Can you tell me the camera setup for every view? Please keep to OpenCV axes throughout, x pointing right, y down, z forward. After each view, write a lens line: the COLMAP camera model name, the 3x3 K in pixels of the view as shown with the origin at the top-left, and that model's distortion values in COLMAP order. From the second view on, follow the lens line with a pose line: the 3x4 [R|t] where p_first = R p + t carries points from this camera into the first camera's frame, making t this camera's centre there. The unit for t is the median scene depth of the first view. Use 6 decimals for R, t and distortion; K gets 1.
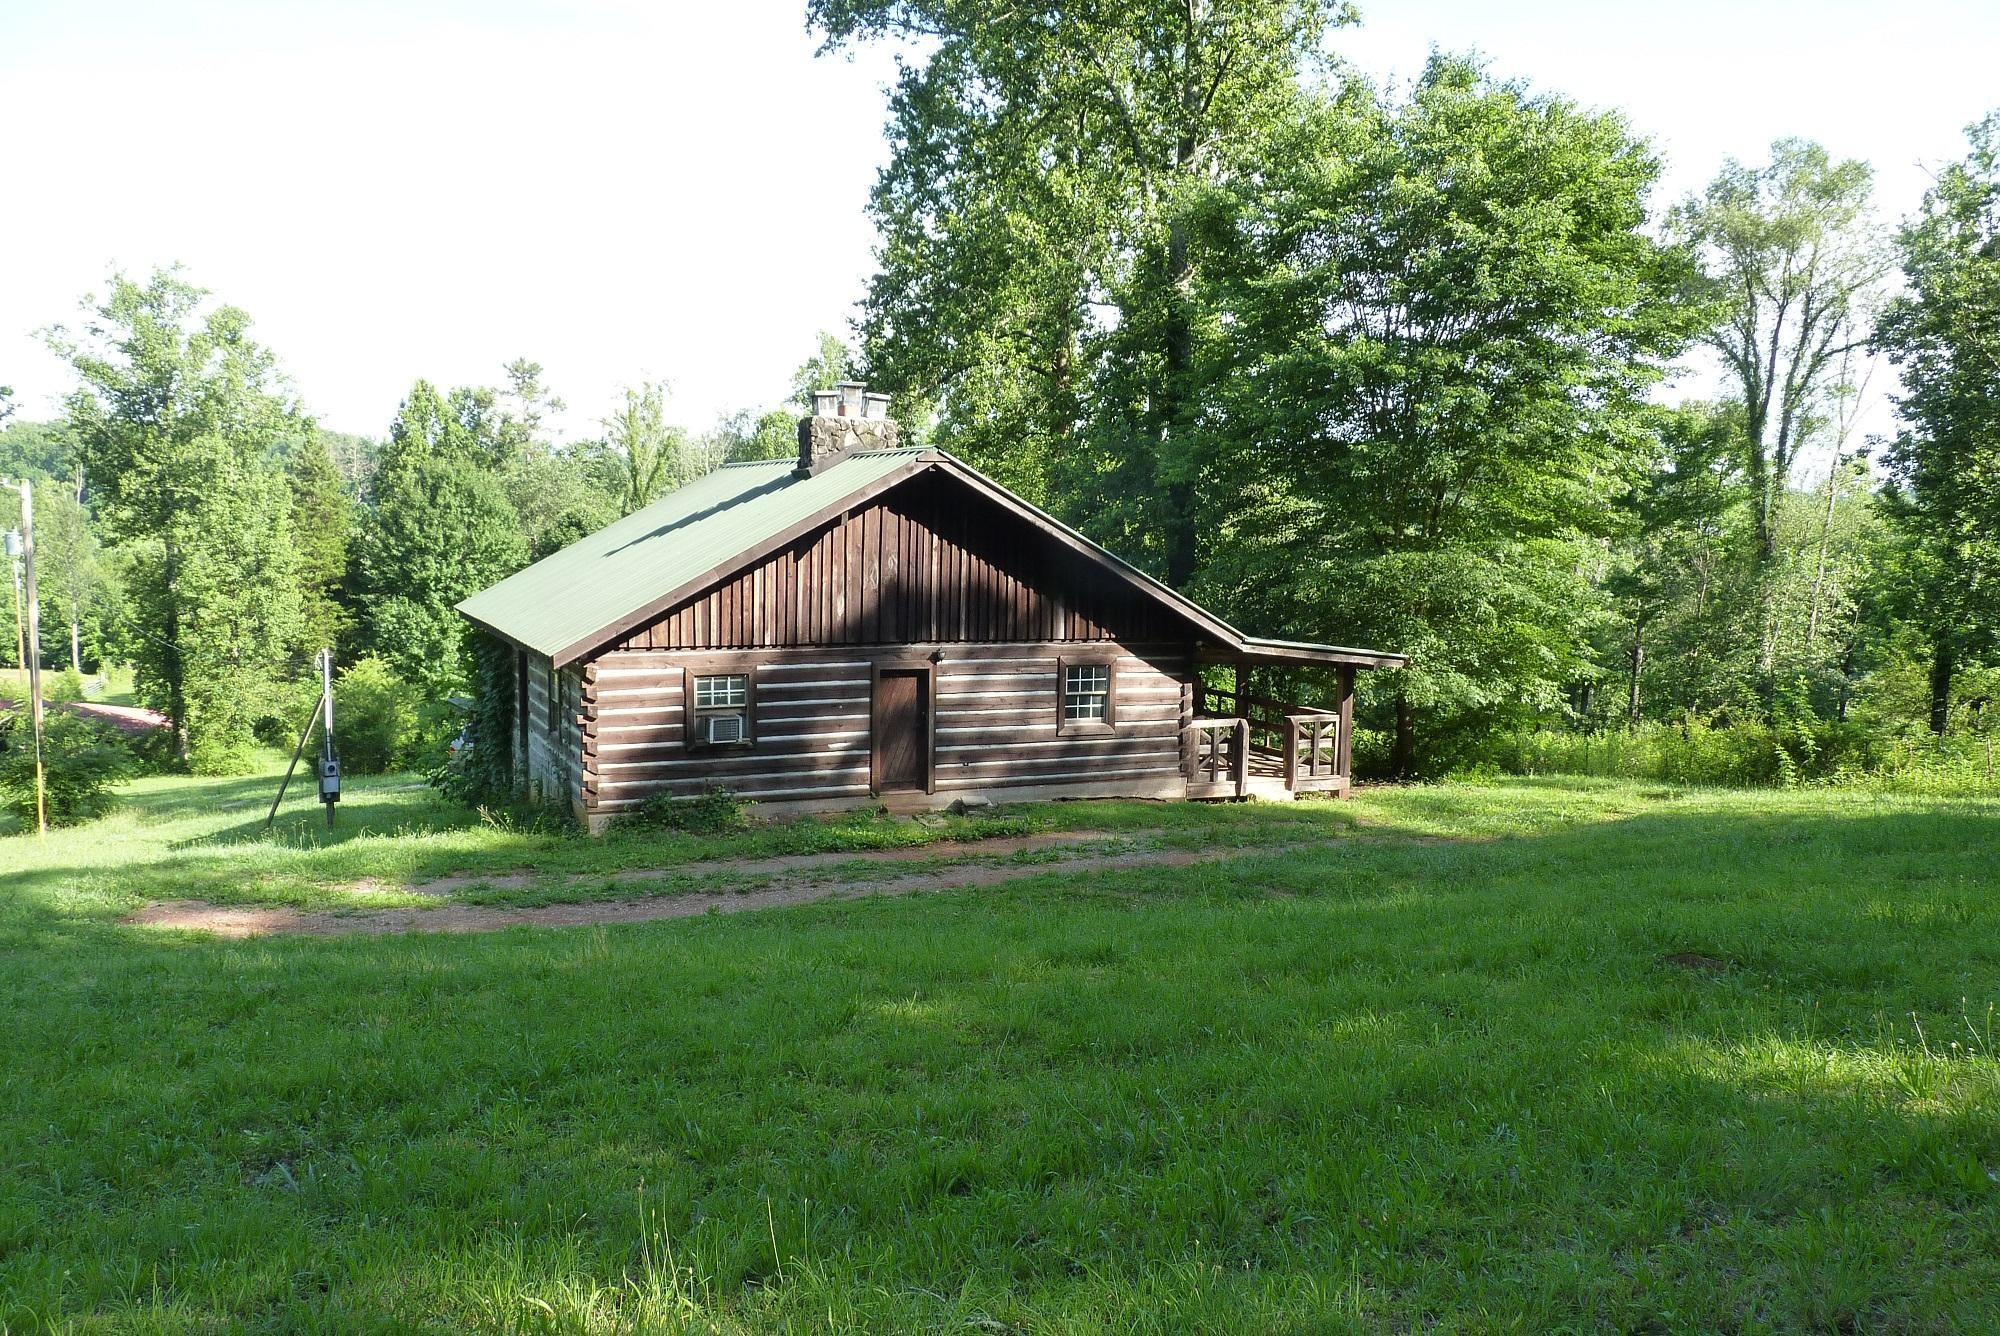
lens RADIAL K [[1685.9, 0, 1000.0], [0, 1685.9, 668.0], [0, 0, 1]] dist [0.012316, 0.014435]
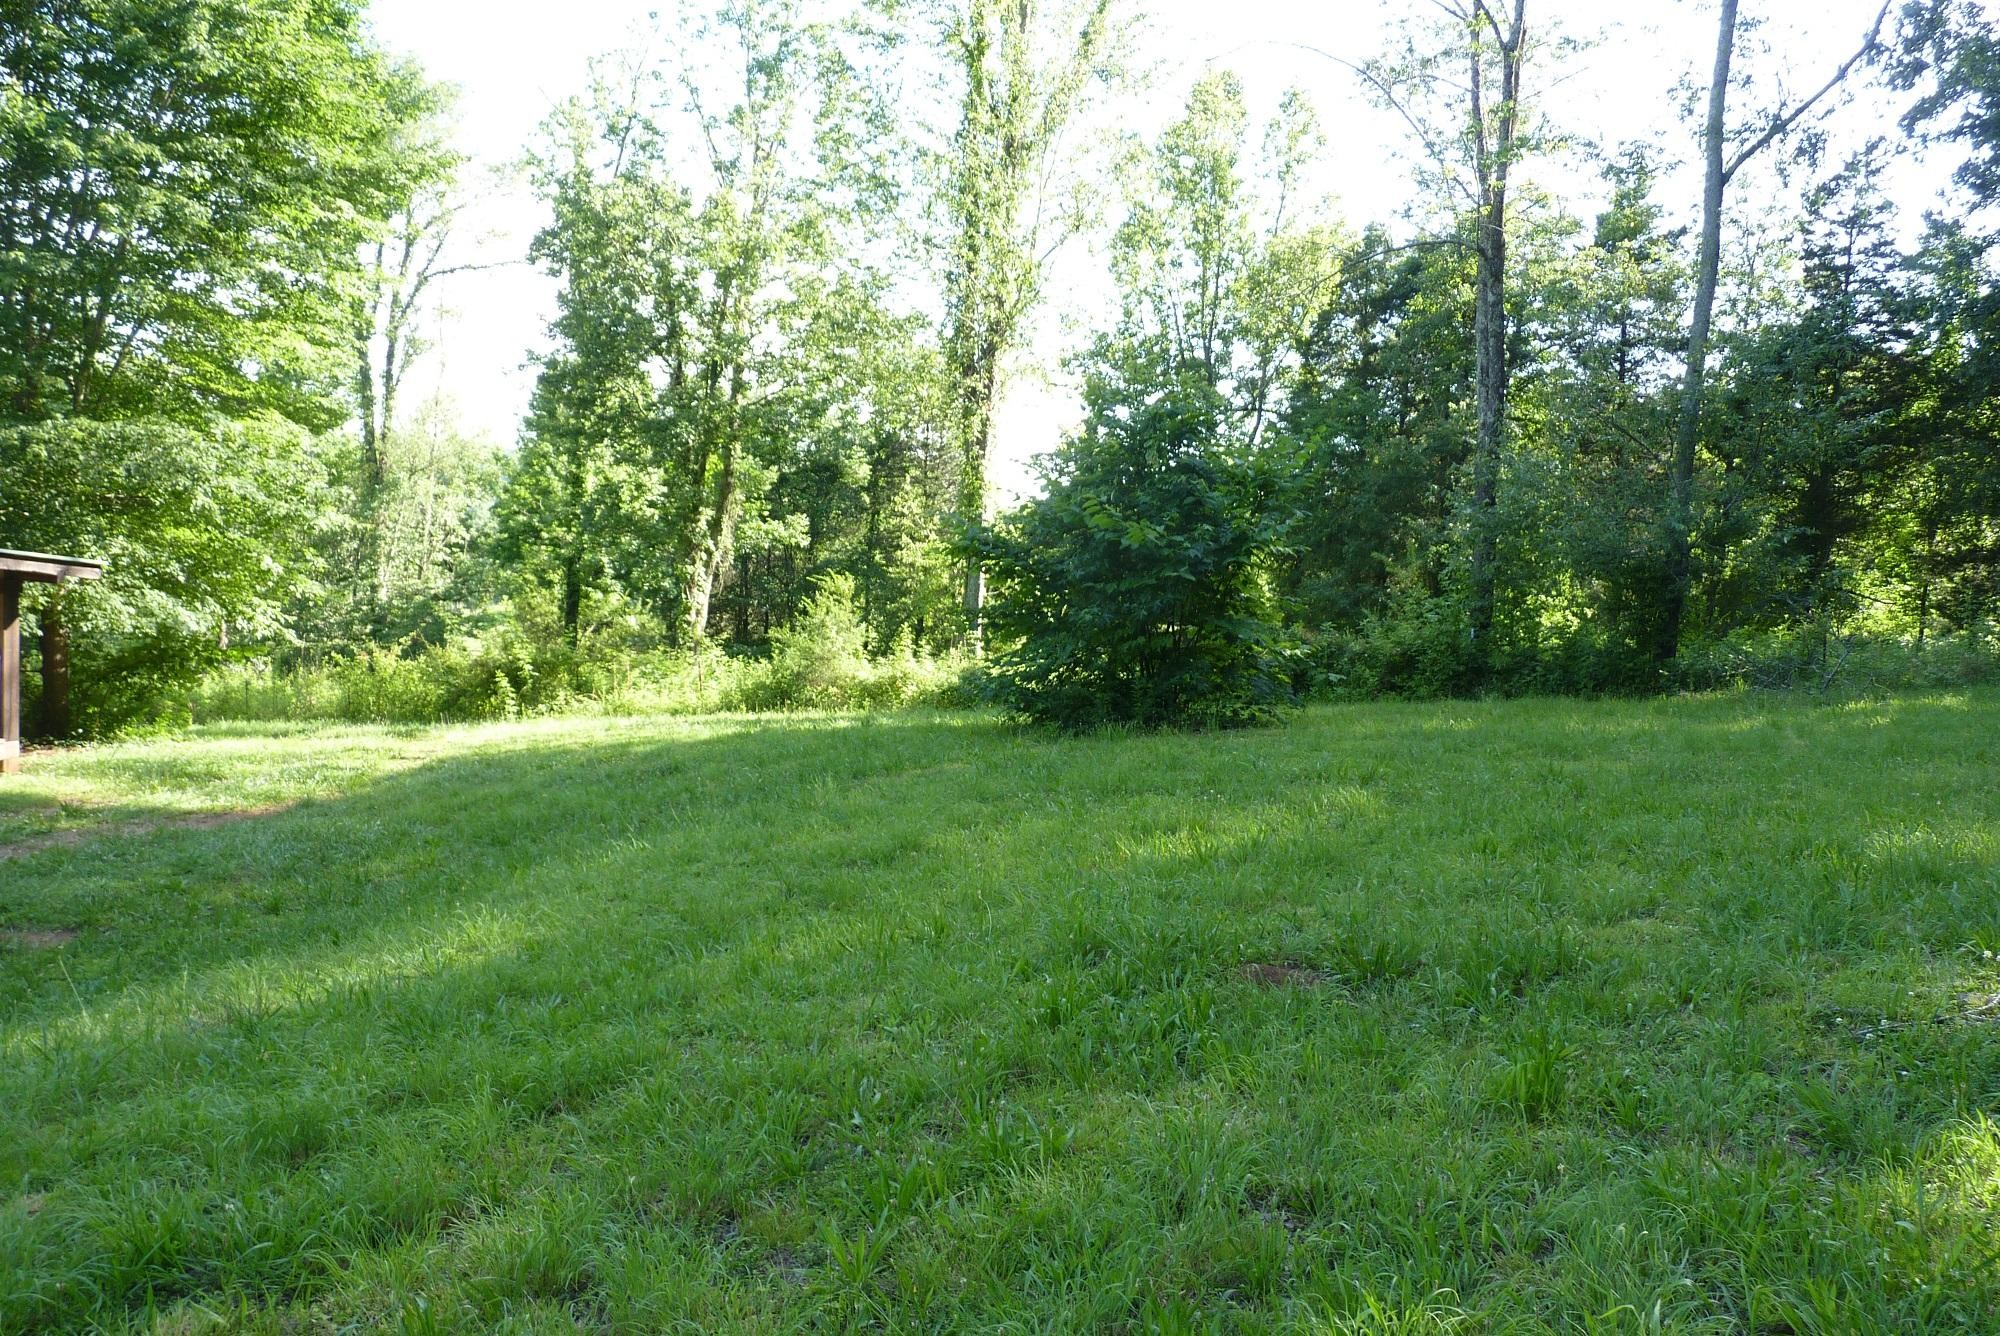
lens RADIAL K [[1685.9, 0, 1000.0], [0, 1685.9, 668.0], [0, 0, 1]] dist [0.012316, 0.014435]
pose [[0.676799, -0.041905, 0.734974, -0.021847], [0.017290, 0.999008, 0.041038, 0.011244], [-0.735965, -0.015067, 0.676852, 0.190927]]
